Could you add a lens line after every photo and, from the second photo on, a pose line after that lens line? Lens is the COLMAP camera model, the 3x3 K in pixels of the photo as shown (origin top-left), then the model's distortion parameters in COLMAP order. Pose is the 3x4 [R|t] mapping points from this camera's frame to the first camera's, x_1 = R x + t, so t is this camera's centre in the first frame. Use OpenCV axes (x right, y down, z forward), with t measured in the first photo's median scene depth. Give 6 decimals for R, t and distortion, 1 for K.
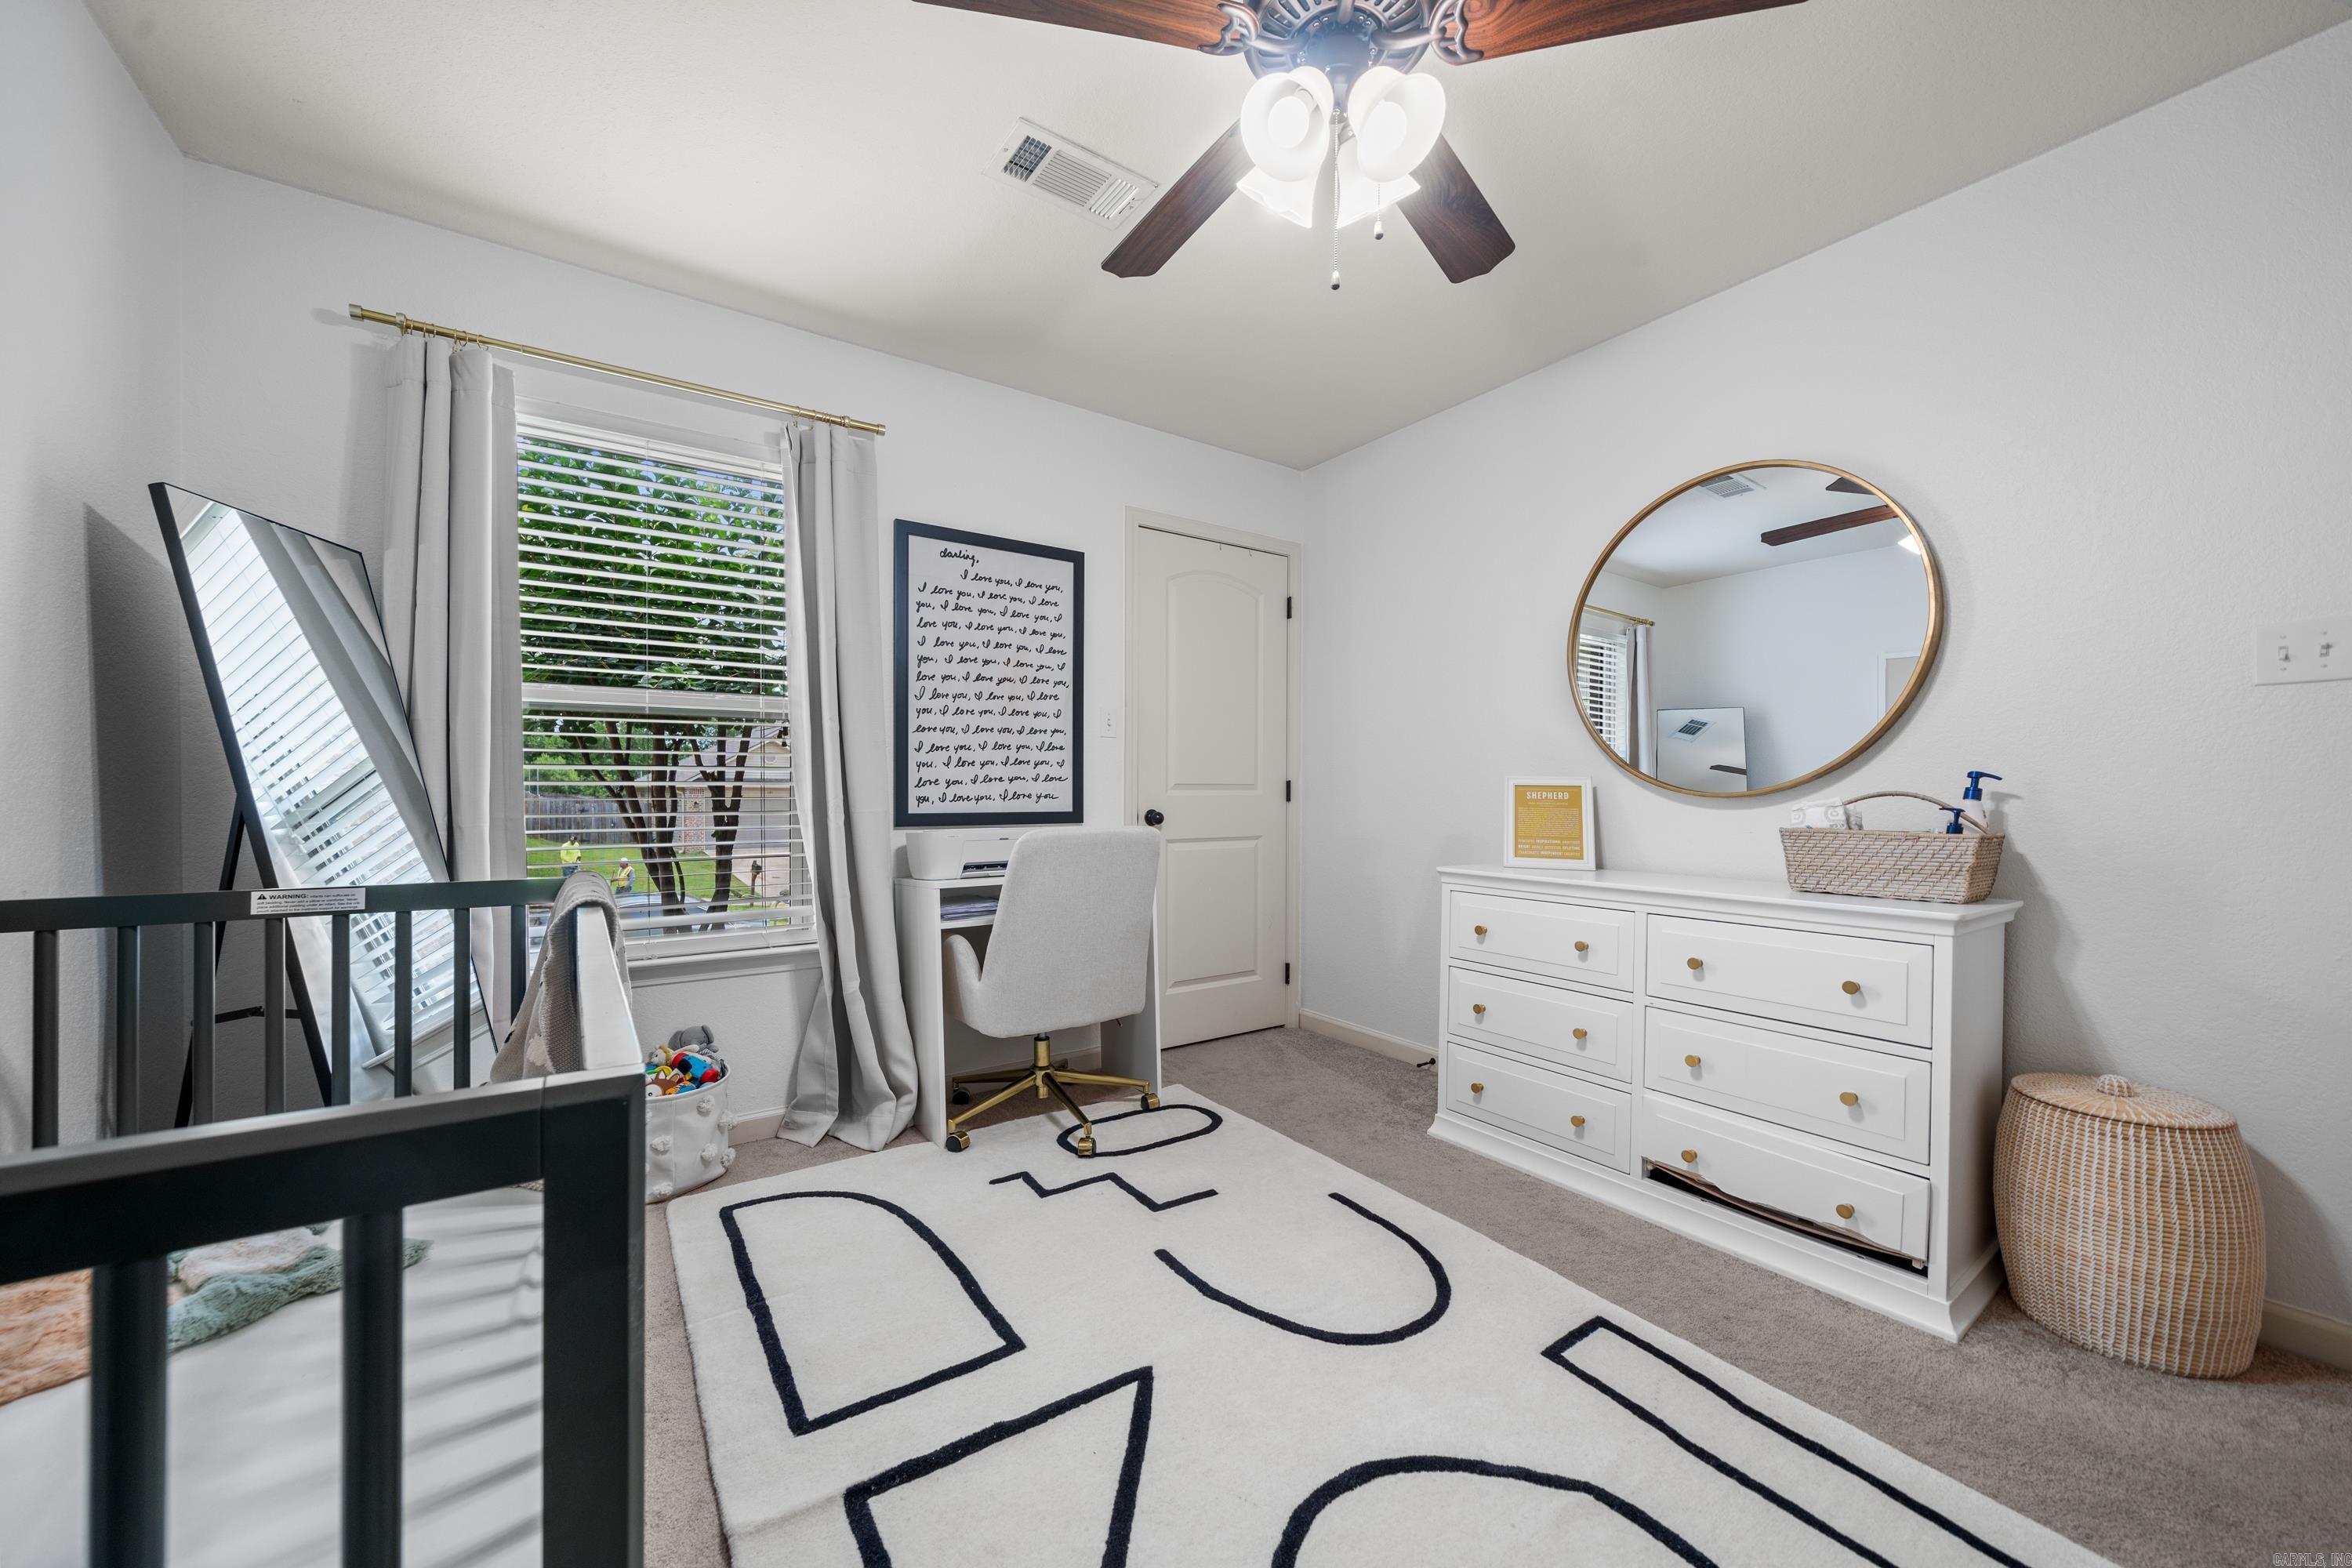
lens RADIAL K [[882.7, 0, 1163.9], [0, 882.7, 790.9], [0, 0, 1]] dist [-0.002425, -0.000671]
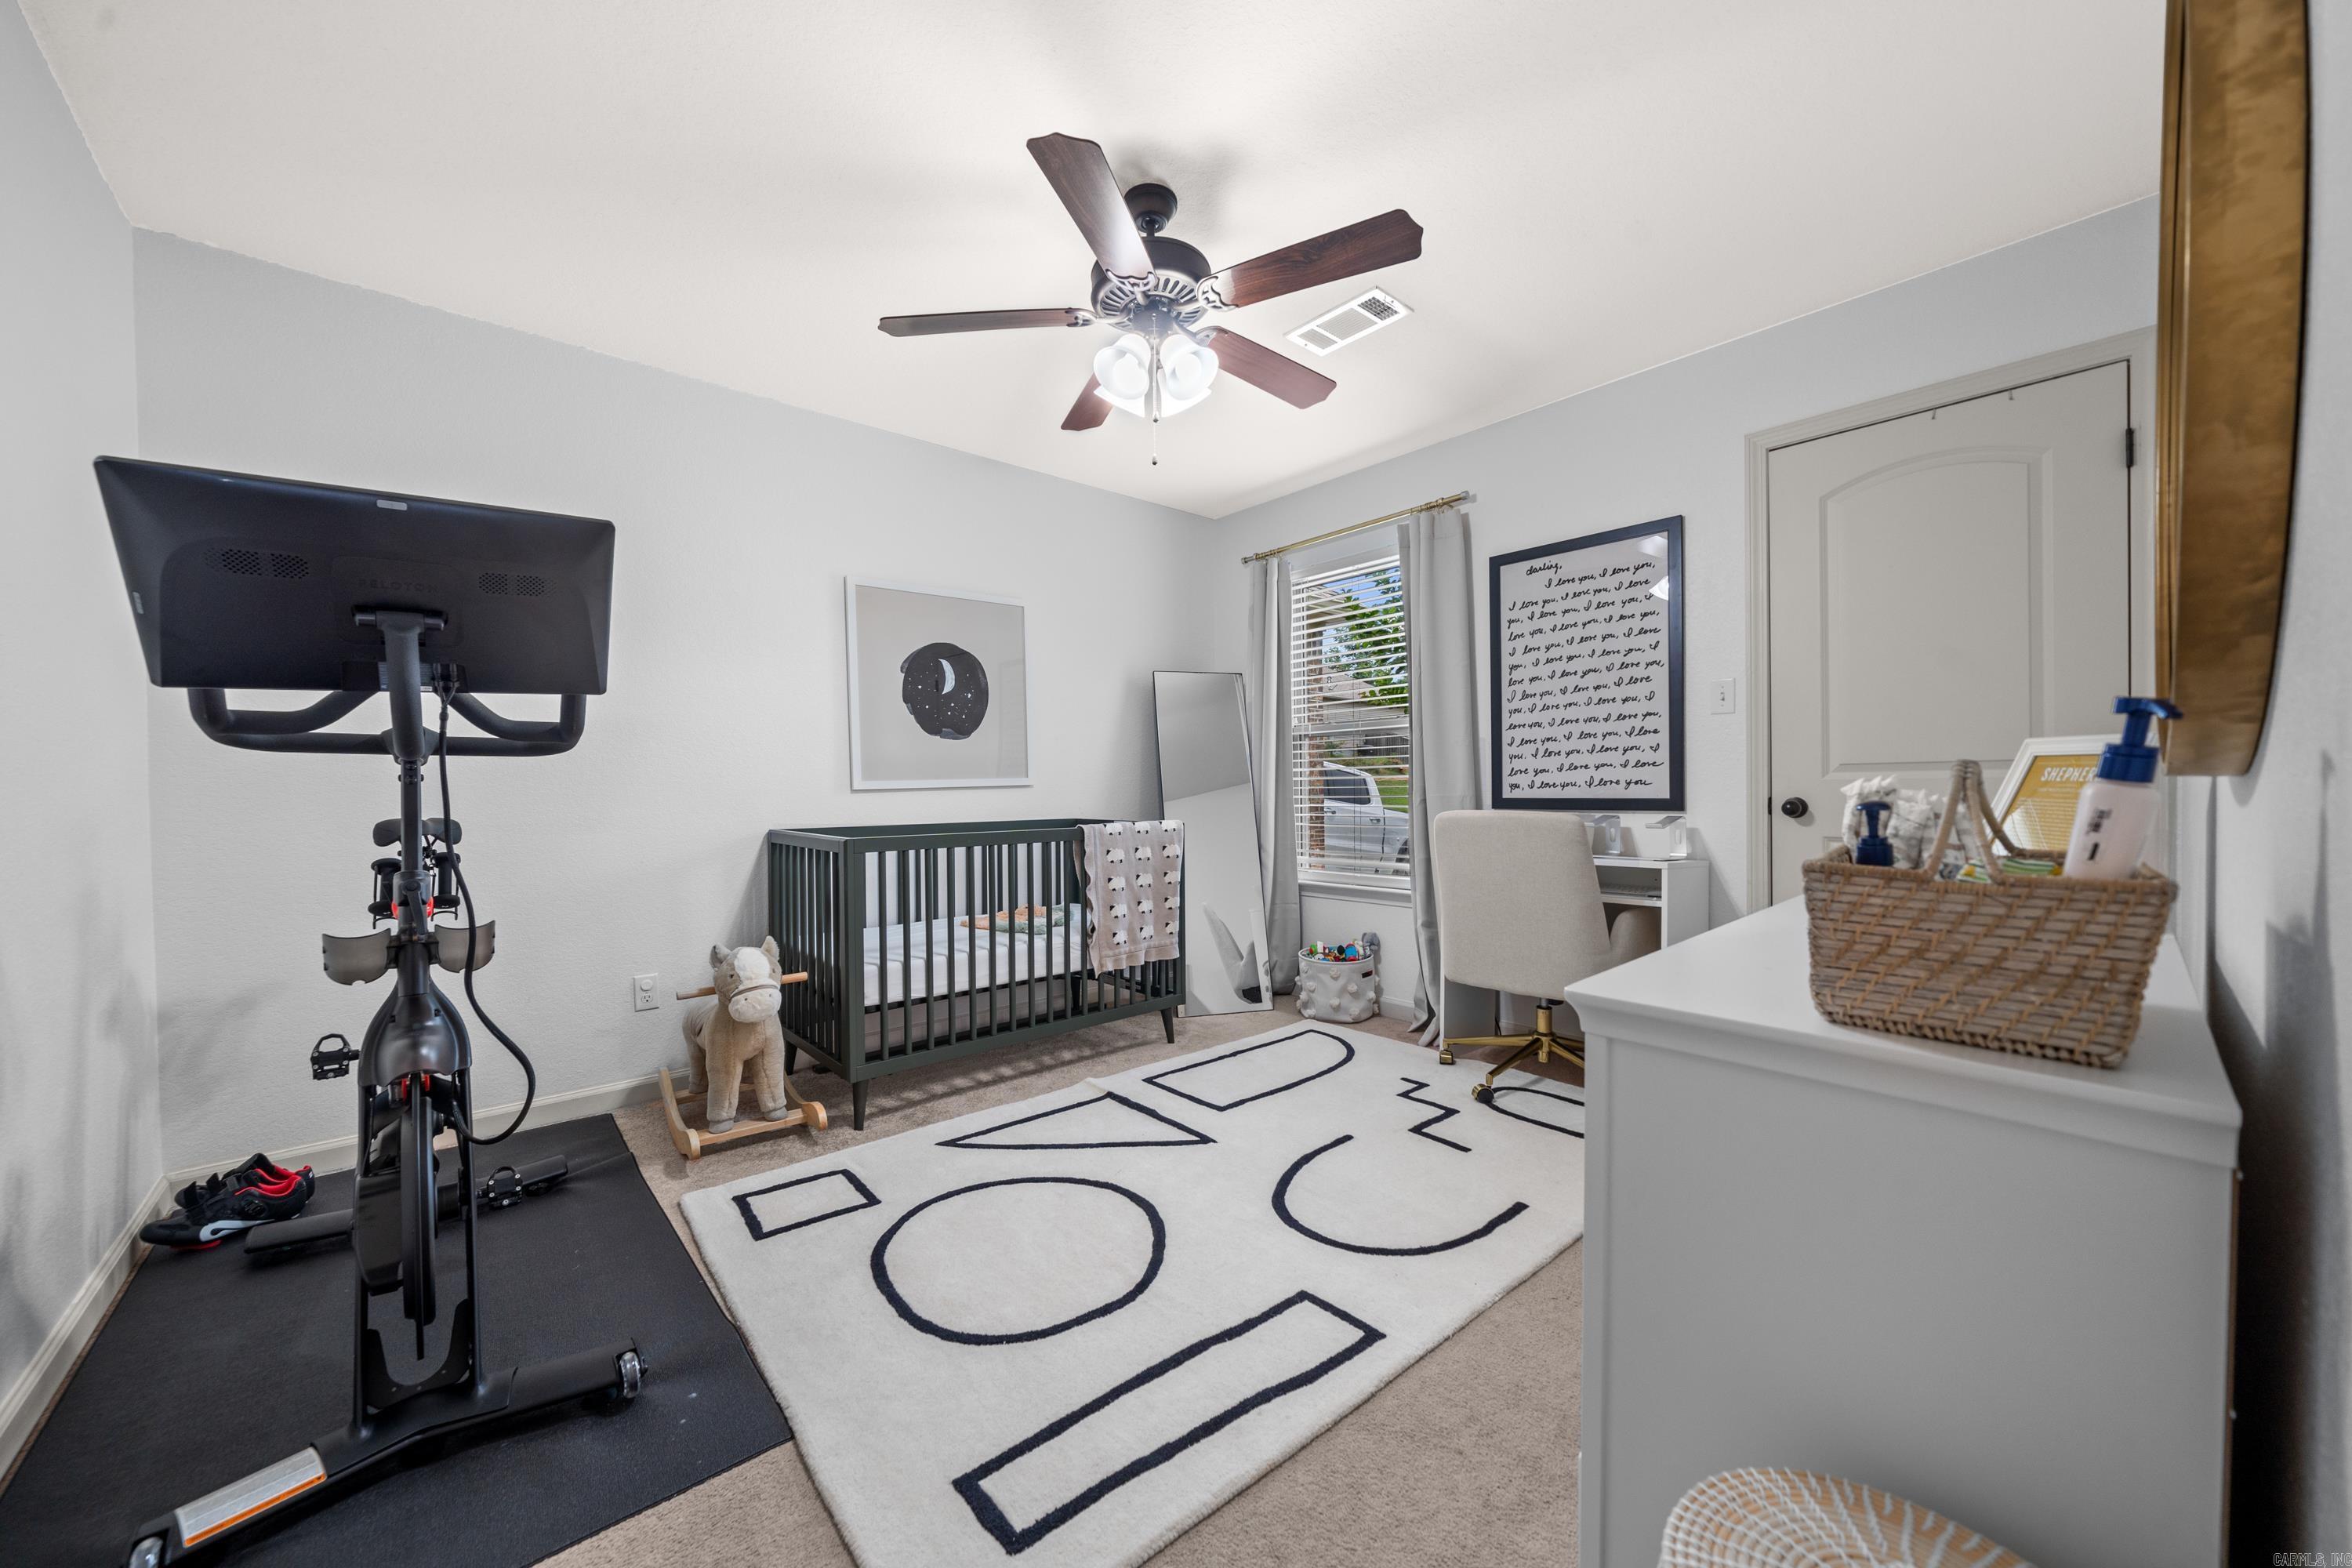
lens RADIAL K [[882.7, 0, 1155.6], [0, 882.7, 793.8], [0, 0, 1]] dist [-0.002425, -0.000671]
pose [[0.088127, 0.005484, -0.996094, 0.833927], [0.014210, 0.999876, 0.006762, 0.004820], [0.996008, -0.014750, 0.088039, 0.404822]]
